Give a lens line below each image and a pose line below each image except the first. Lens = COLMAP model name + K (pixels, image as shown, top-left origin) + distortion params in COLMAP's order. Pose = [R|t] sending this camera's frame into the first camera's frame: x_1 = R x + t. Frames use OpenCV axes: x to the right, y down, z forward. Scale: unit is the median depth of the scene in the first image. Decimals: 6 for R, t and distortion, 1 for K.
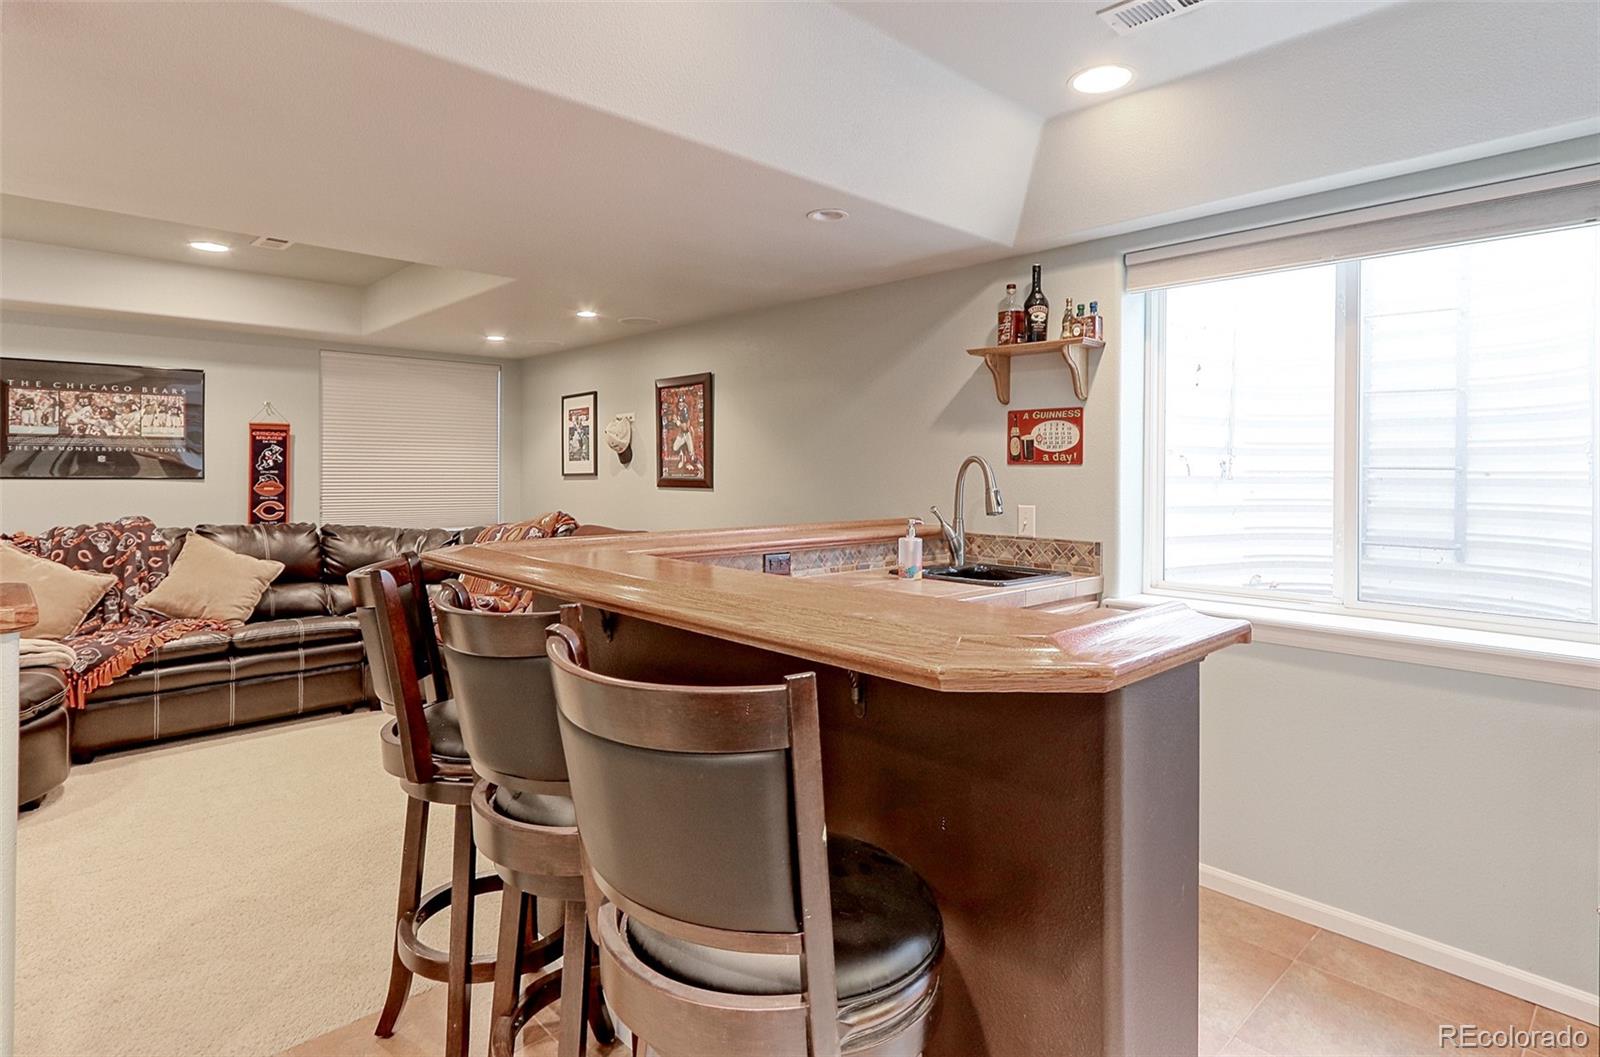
lens RADIAL K [[830.0, 0, 778.9], [0, 830.0, 475.9], [0, 0, 1]] dist [0.002180, 0.000636]
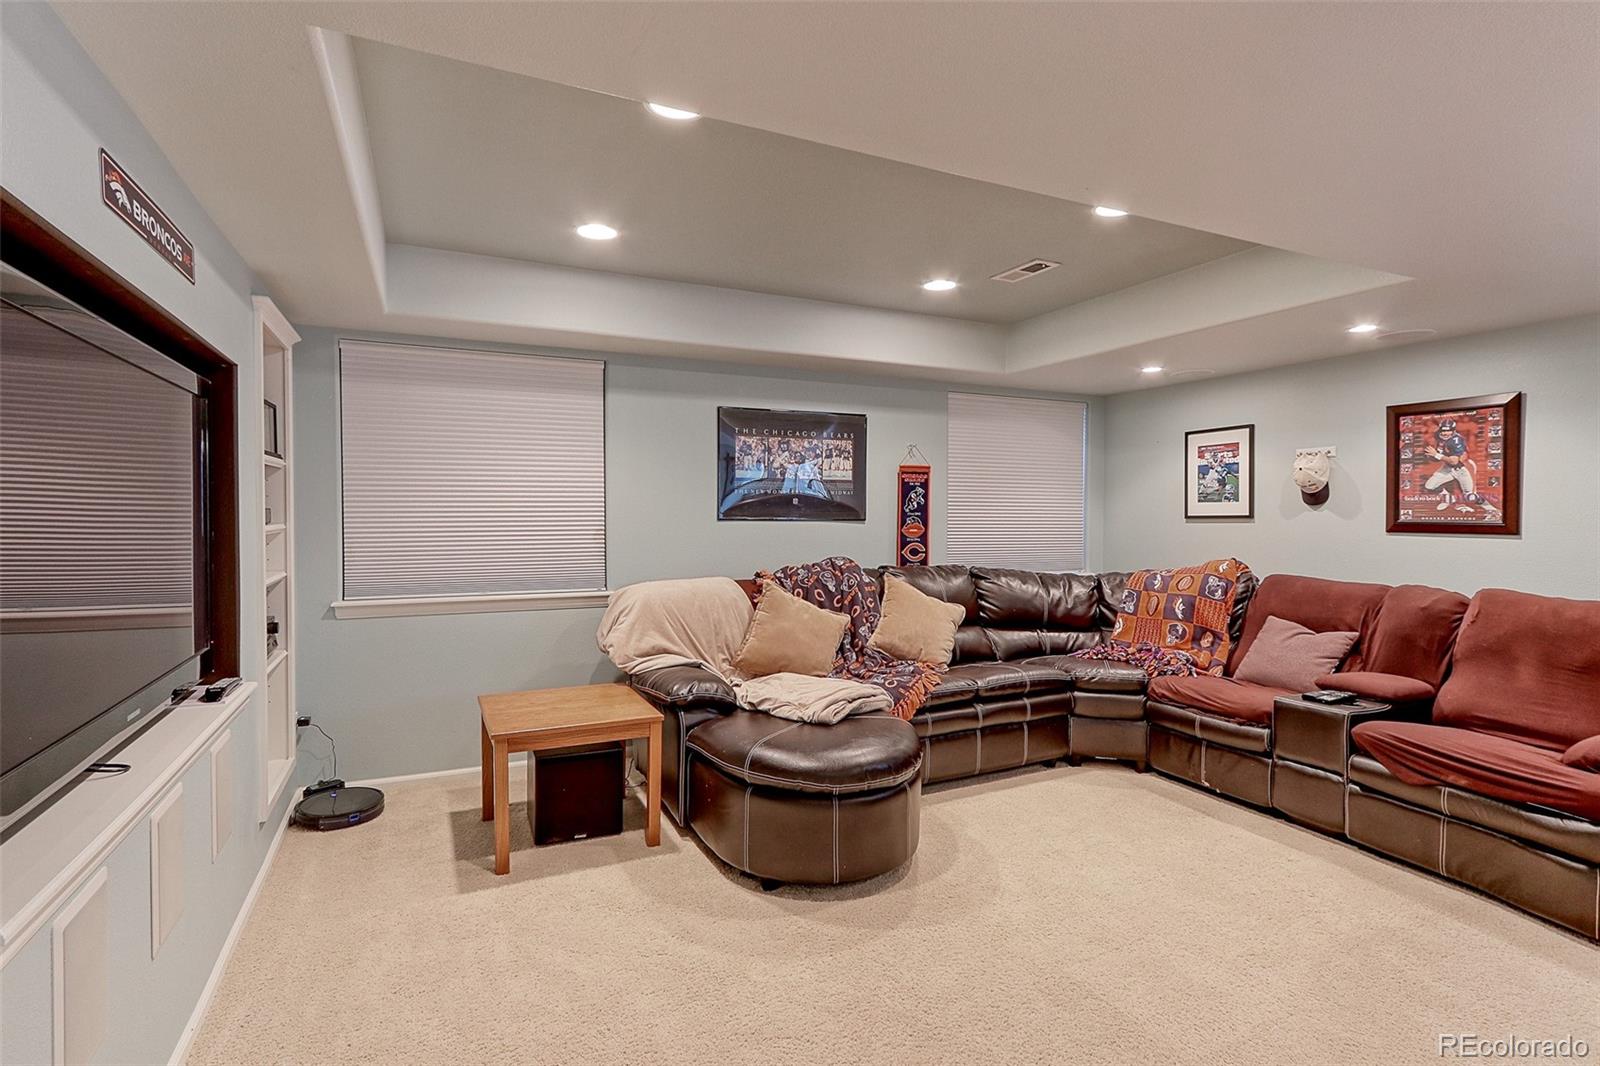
lens RADIAL K [[770.6, 0, 800.0], [0, 770.6, 533.0], [0, 0, 1]] dist [0.001915, 0.000559]
pose [[0.954615, 0.009001, -0.297708, -0.548420], [-0.002639, 0.999760, 0.021763, -0.001705], [0.297832, -0.019990, 0.954409, 0.073570]]
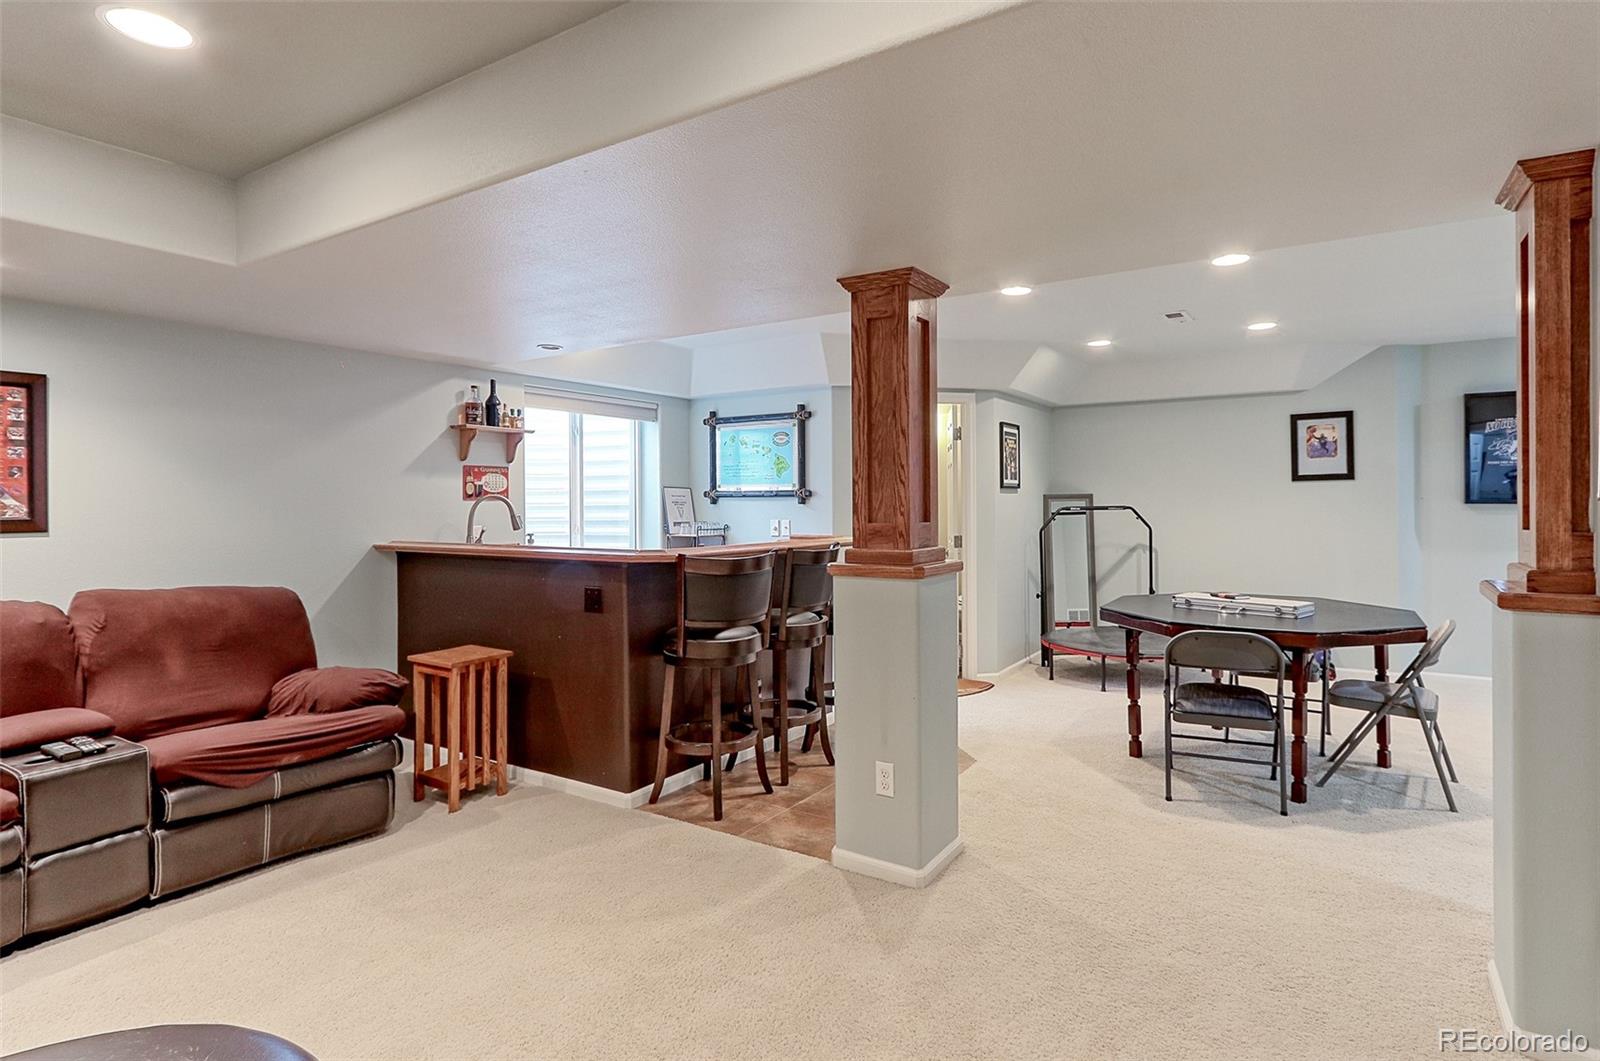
lens RADIAL K [[809.4, 0, 821.7], [0, 809.4, 511.8], [0, 0, 1]] dist [0.003811, 0.000507]
pose [[-0.242616, -0.016517, 0.969982, -0.987675], [0.010841, 0.999746, 0.019736, -0.010246], [-0.970062, 0.015304, -0.242375, 0.528409]]
